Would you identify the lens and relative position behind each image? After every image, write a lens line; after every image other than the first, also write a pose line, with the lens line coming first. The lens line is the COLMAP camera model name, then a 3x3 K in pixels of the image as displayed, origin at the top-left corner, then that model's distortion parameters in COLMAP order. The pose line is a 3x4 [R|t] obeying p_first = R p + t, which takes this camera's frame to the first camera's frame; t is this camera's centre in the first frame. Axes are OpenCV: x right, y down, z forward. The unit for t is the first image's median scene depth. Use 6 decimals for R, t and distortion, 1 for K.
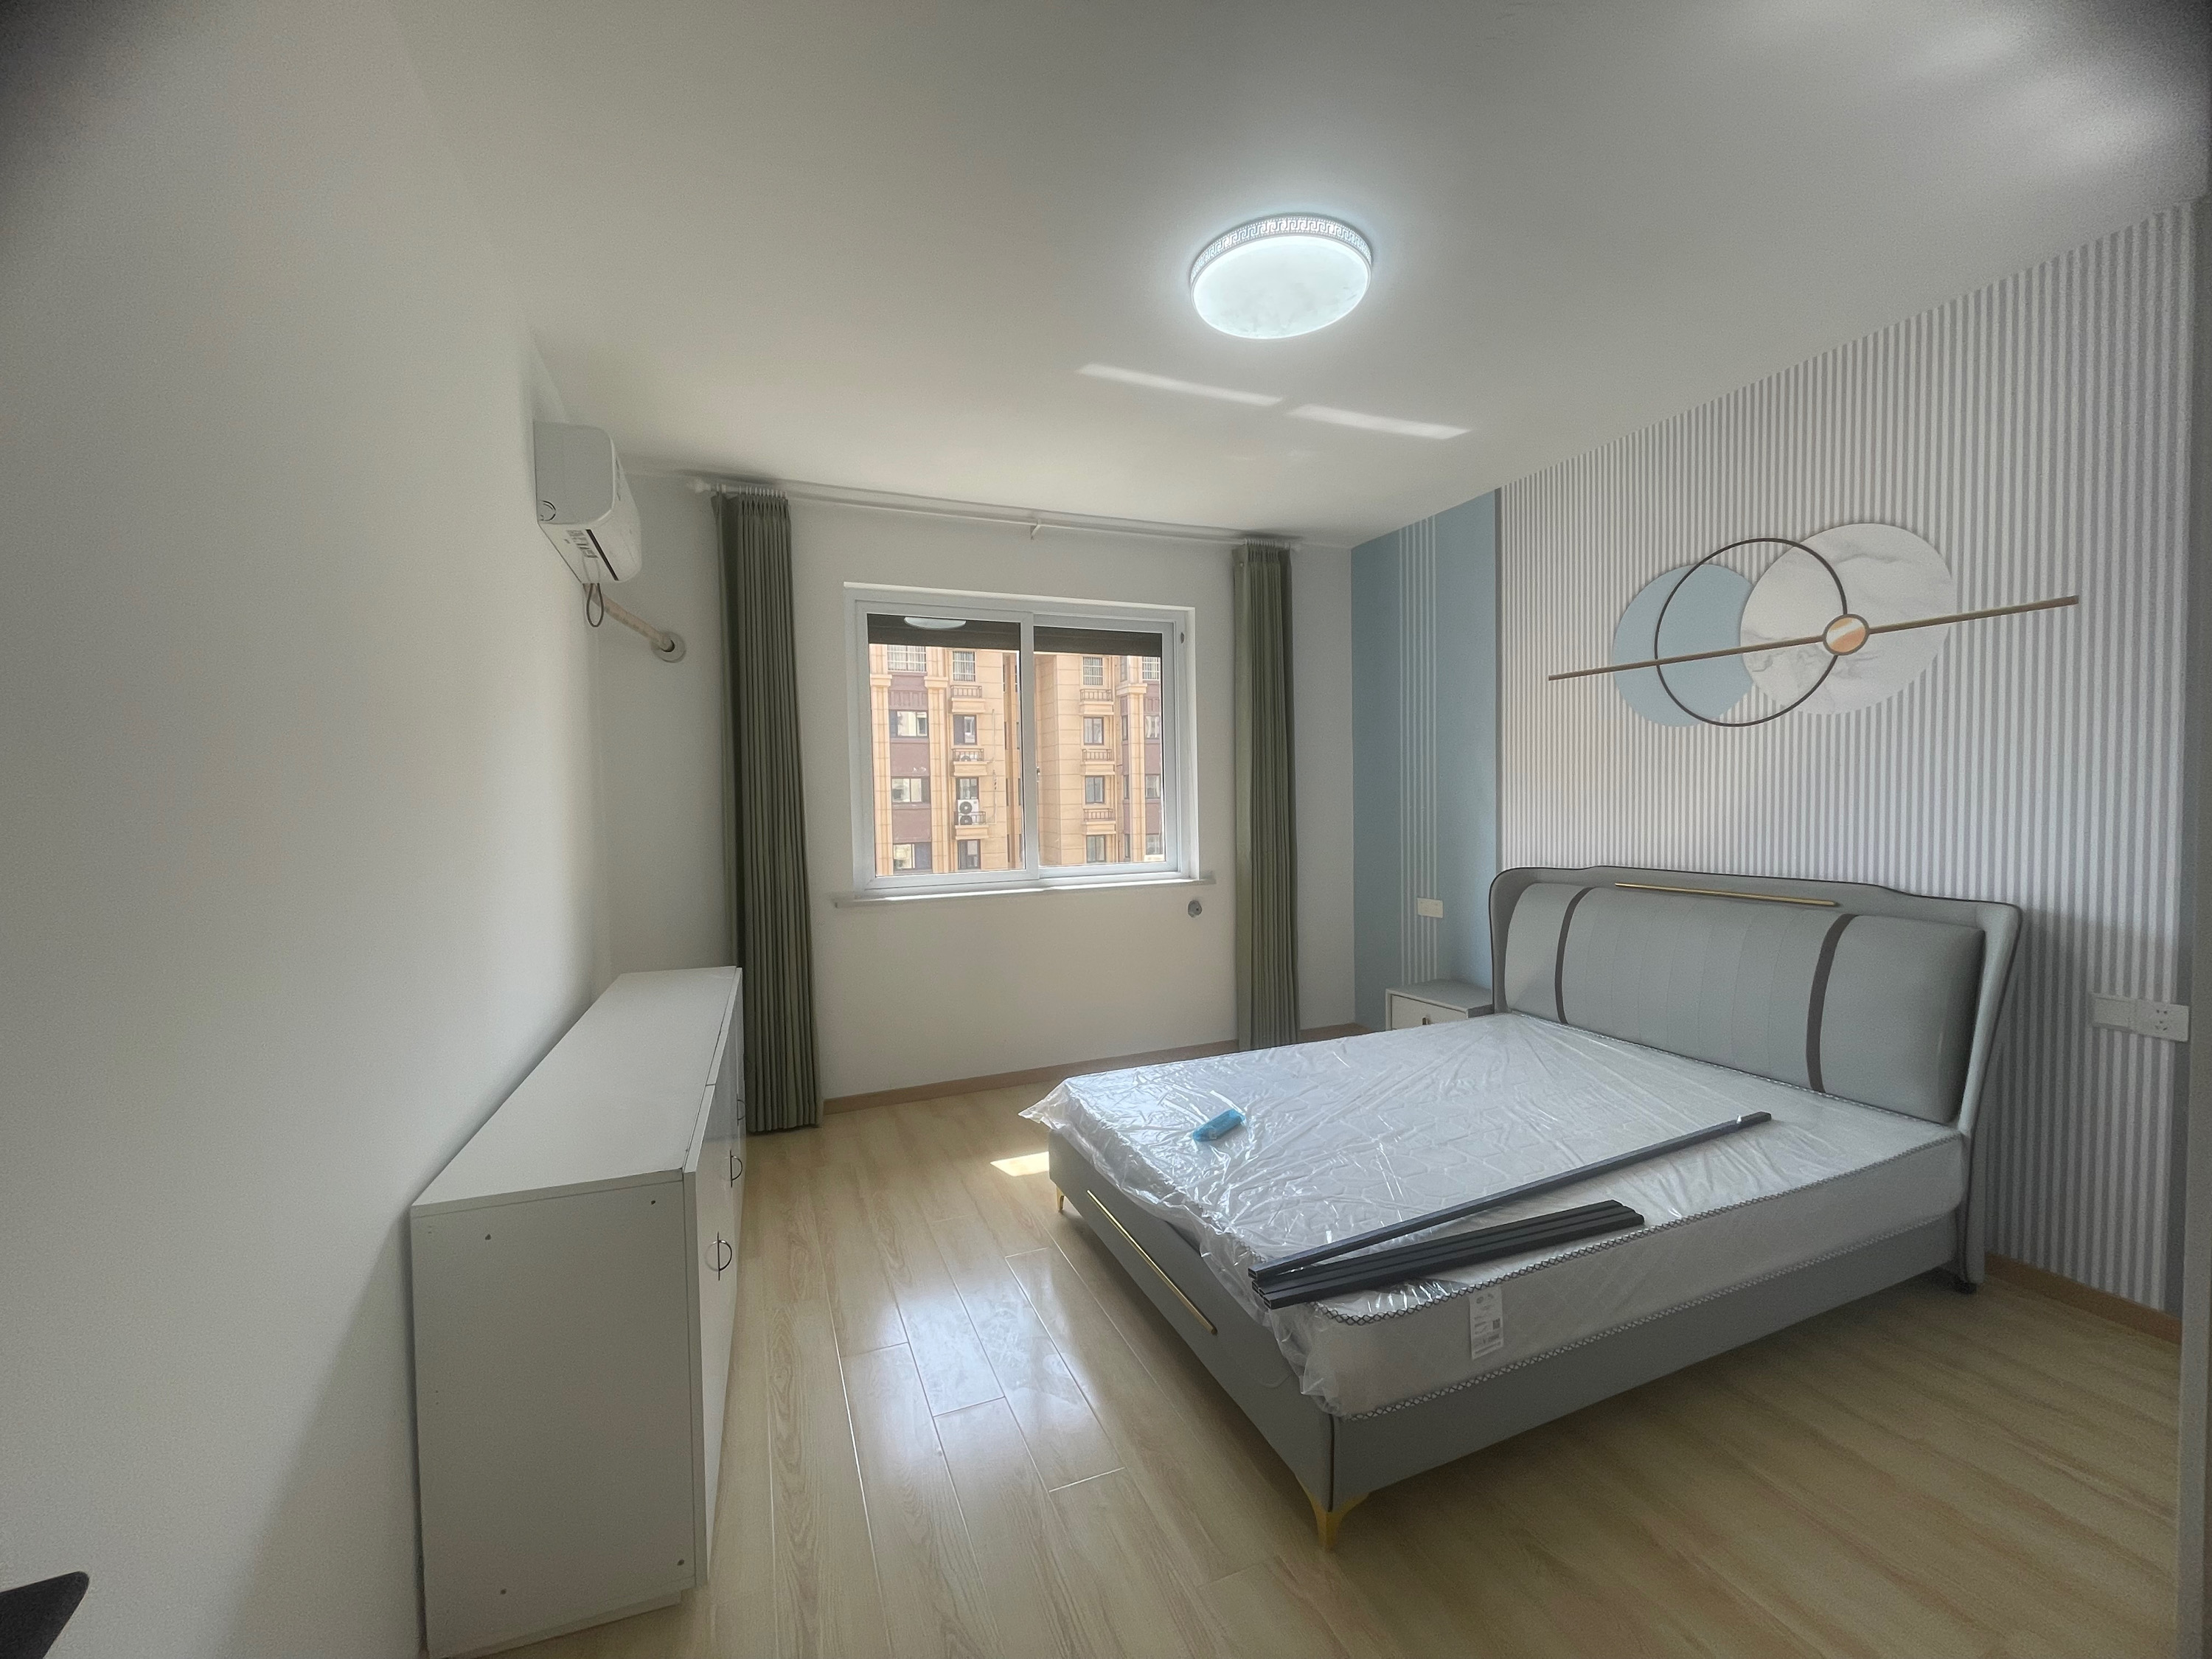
lens RADIAL K [[853.3, 0, 1106.0], [0, 853.3, 829.5], [0, 0, 1]] dist [-0.000532, 0.000015]
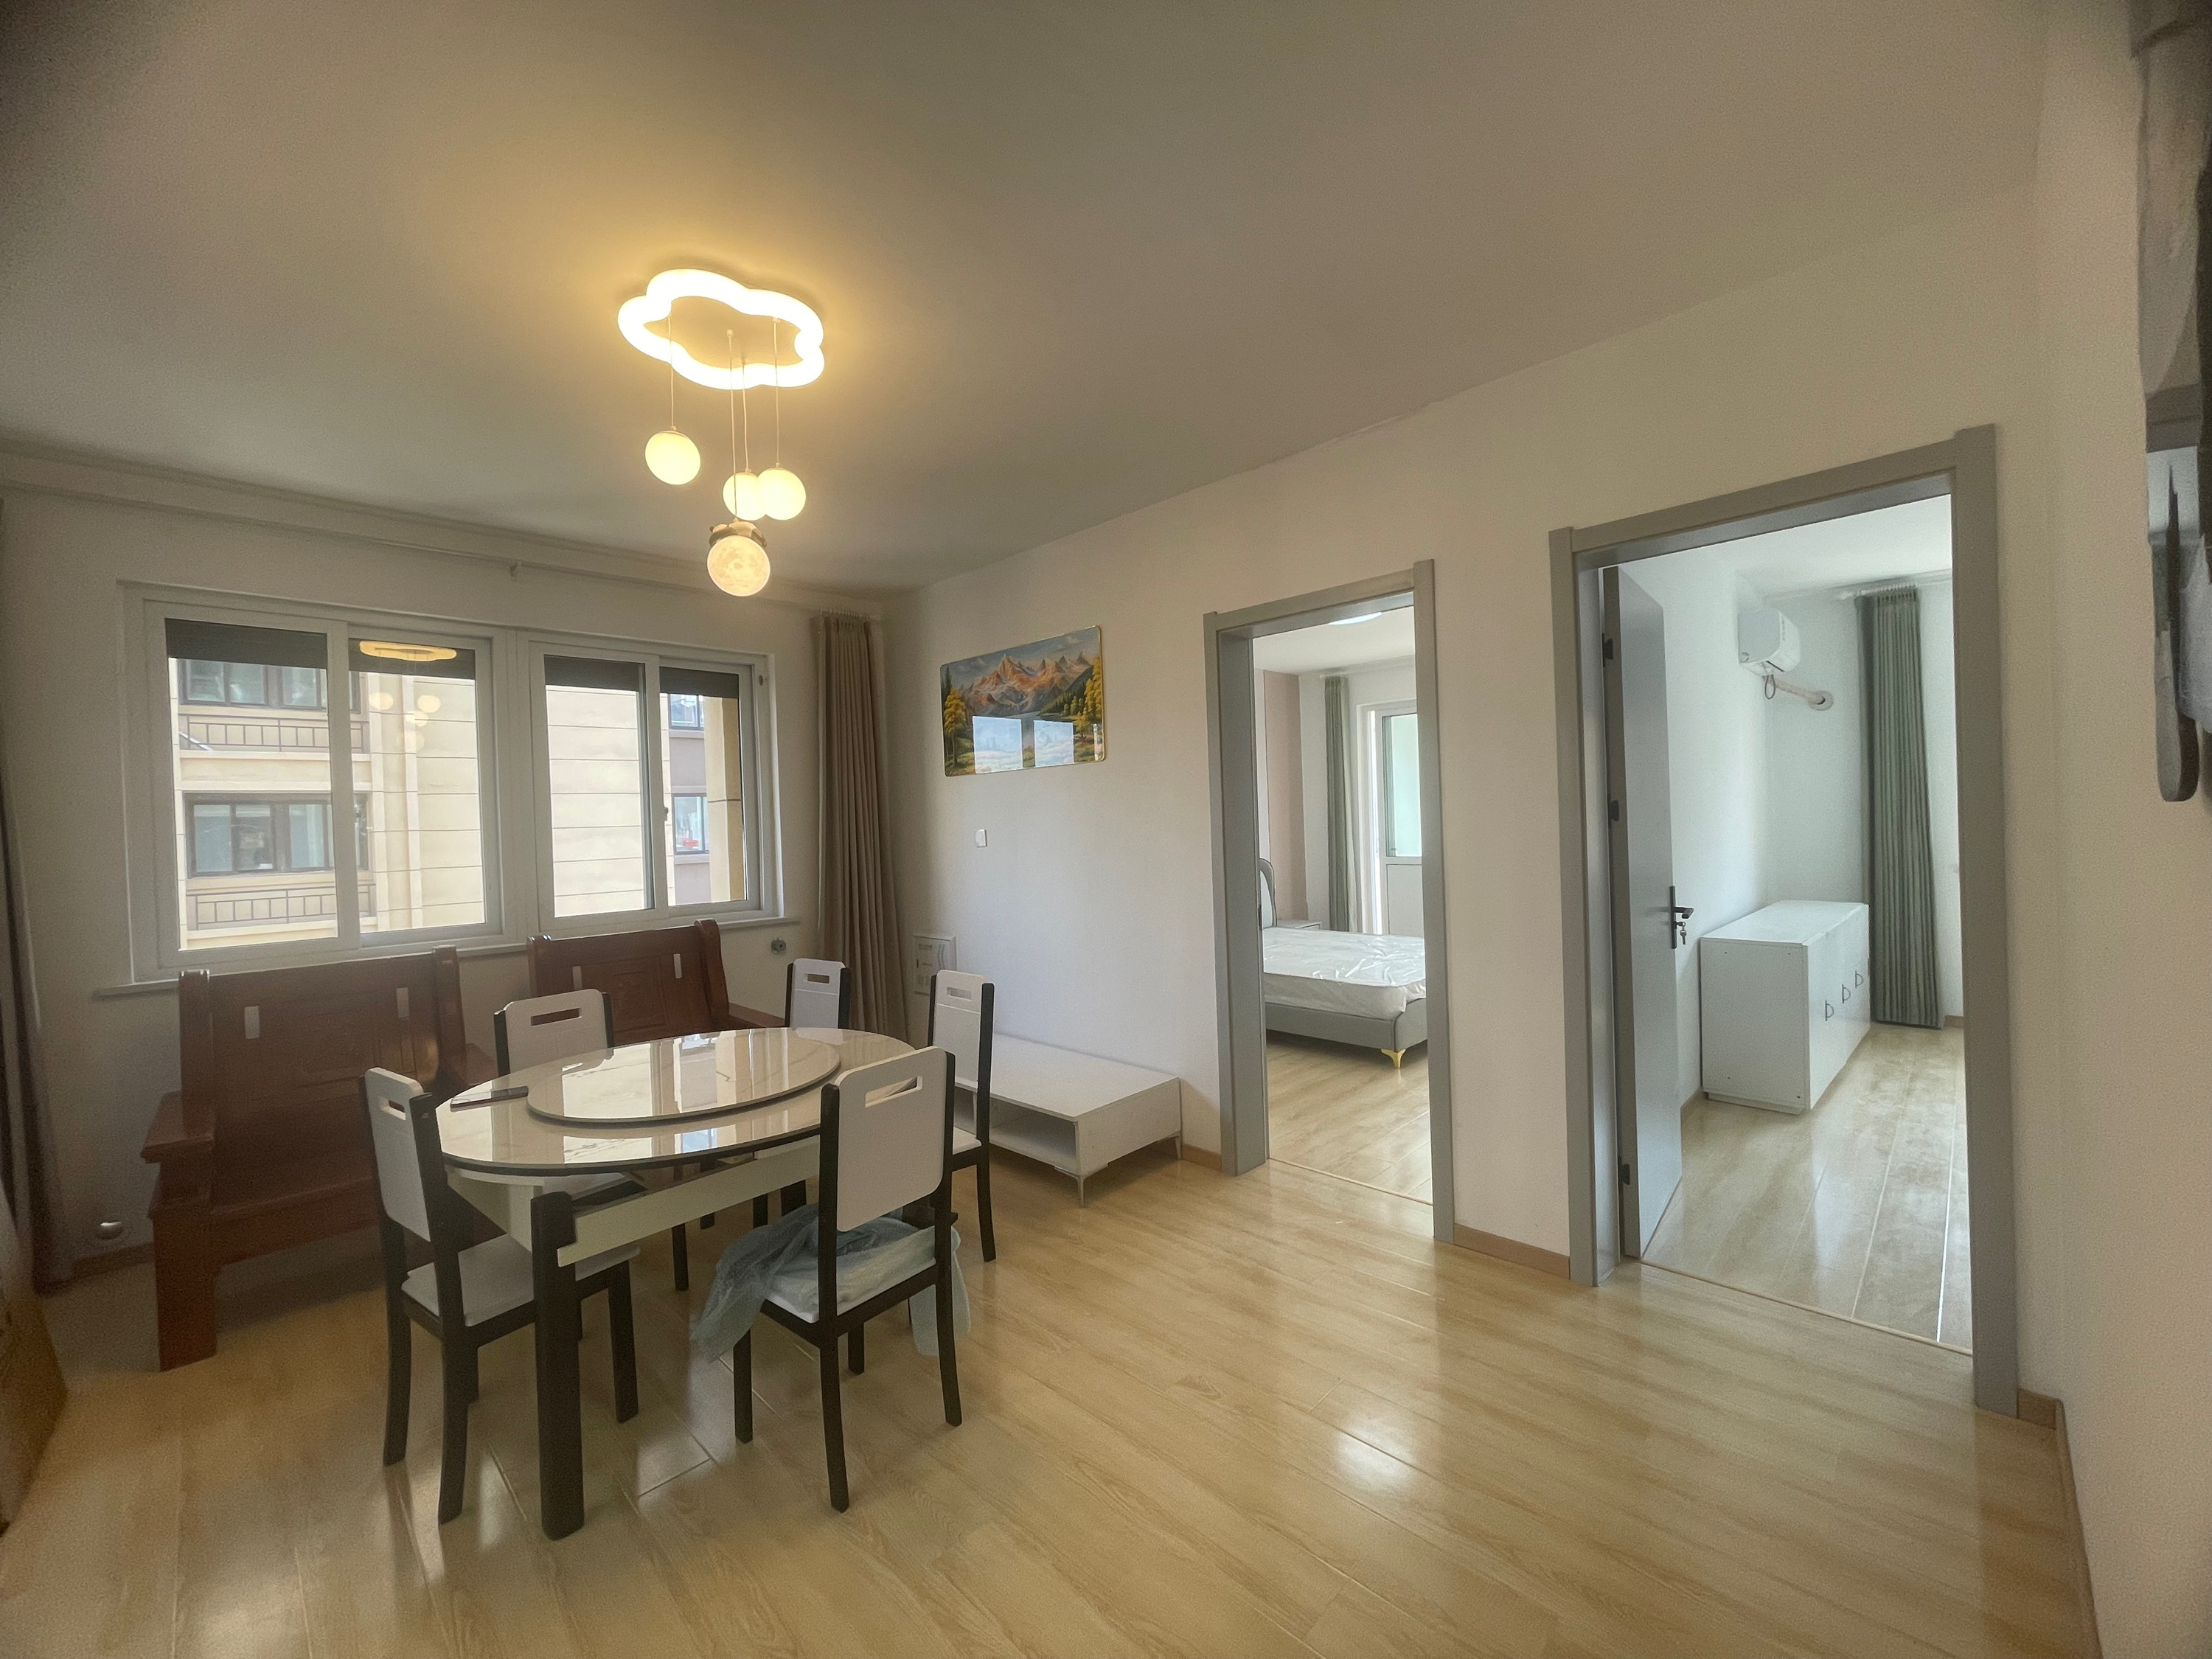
lens RADIAL K [[875.2, 0, 1106.0], [0, 875.2, 829.5], [0, 0, 1]] dist [0.000567, 0.000072]
pose [[0.372109, 0.010360, -0.928131, 0.513311], [-0.004445, 0.999946, 0.009379, 0.013506], [0.928178, 0.000636, 0.372135, -0.848422]]
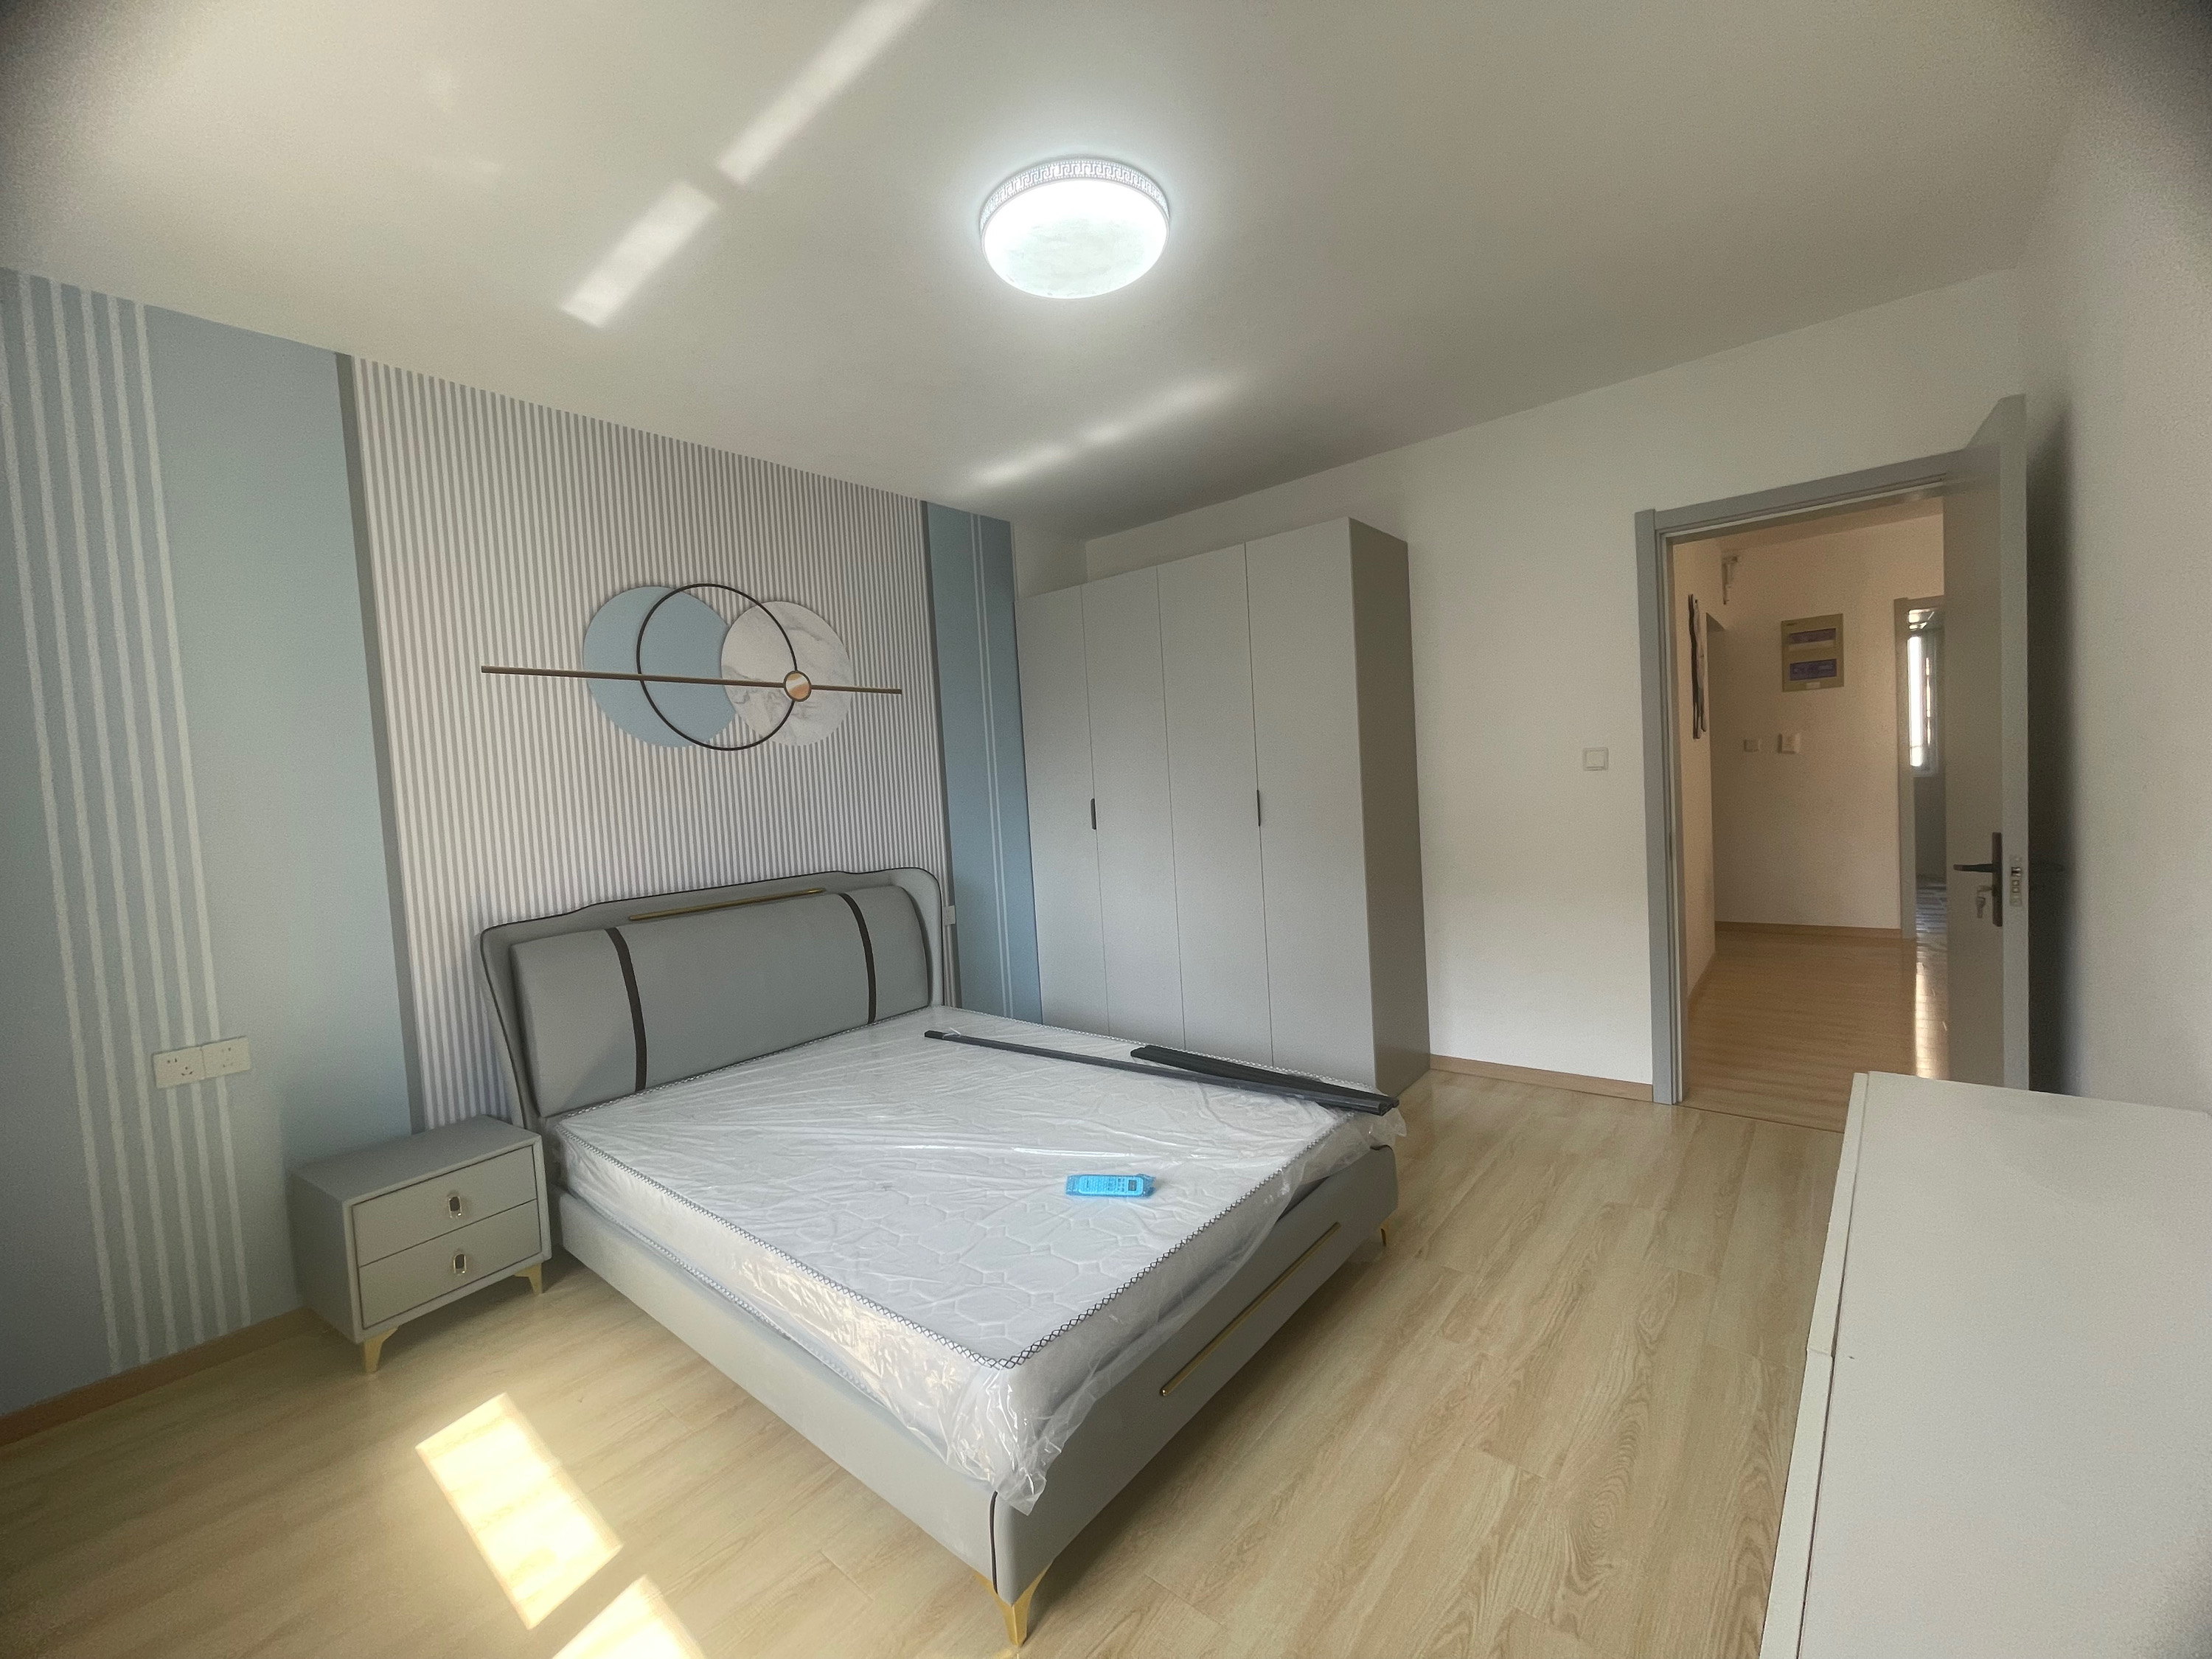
lens RADIAL K [[899.5, 0, 1069.6], [0, 899.5, 833.1], [0, 0, 1]] dist [-0.014502, -0.000060]
pose [[-0.439815, -0.005503, 0.898071, -0.511396], [0.102241, 0.993173, 0.056157, -0.034690], [-0.892249, 0.116518, -0.436250, 1.143634]]
